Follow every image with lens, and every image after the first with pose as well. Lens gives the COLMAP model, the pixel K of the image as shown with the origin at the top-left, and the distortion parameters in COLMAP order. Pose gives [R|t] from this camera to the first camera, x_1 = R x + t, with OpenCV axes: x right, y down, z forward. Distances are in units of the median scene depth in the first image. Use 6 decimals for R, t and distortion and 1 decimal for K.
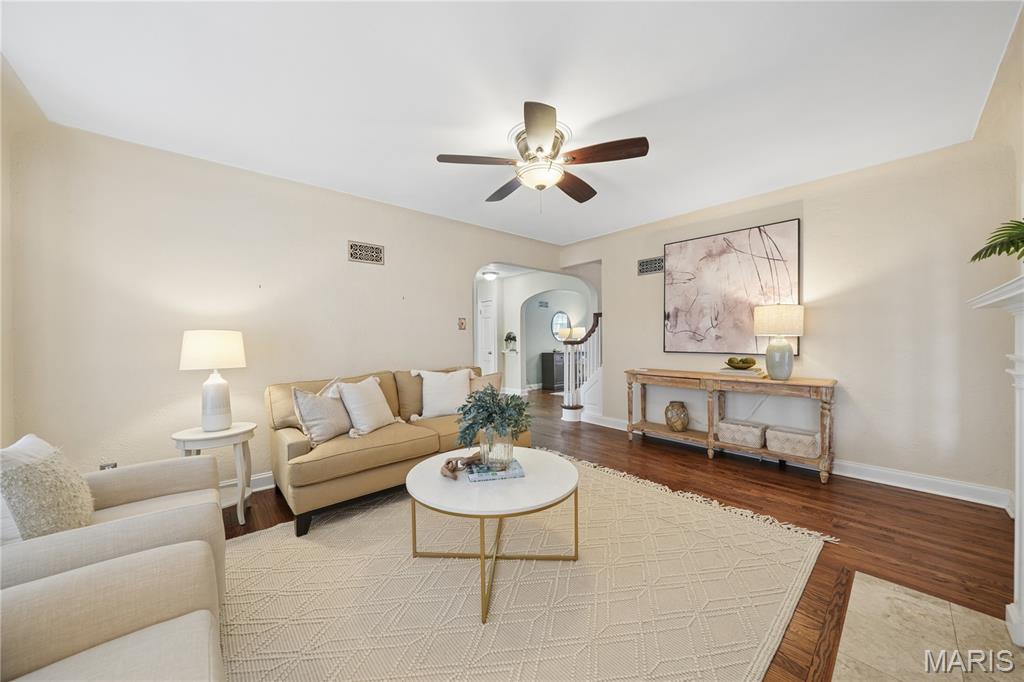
lens RADIAL K [[355.8, 0, 505.4], [0, 355.8, 342.4], [0, 0, 1]] dist [-0.020745, 0.000006]
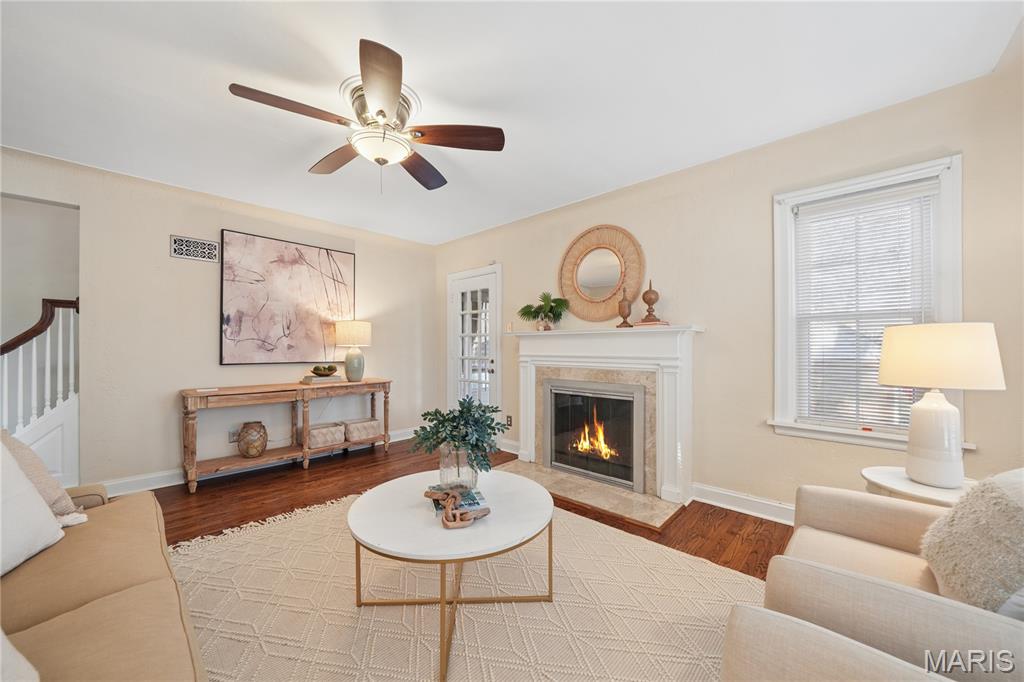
lens RADIAL K [[388.6, 0, 509.8], [0, 388.6, 340.2], [0, 0, 1]] dist [-0.000263, -0.000045]
pose [[-0.112304, 0.021802, 0.993435, -0.555069], [0.005962, 0.999756, -0.021267, -0.006059], [-0.993656, 0.003534, -0.112406, 0.529194]]
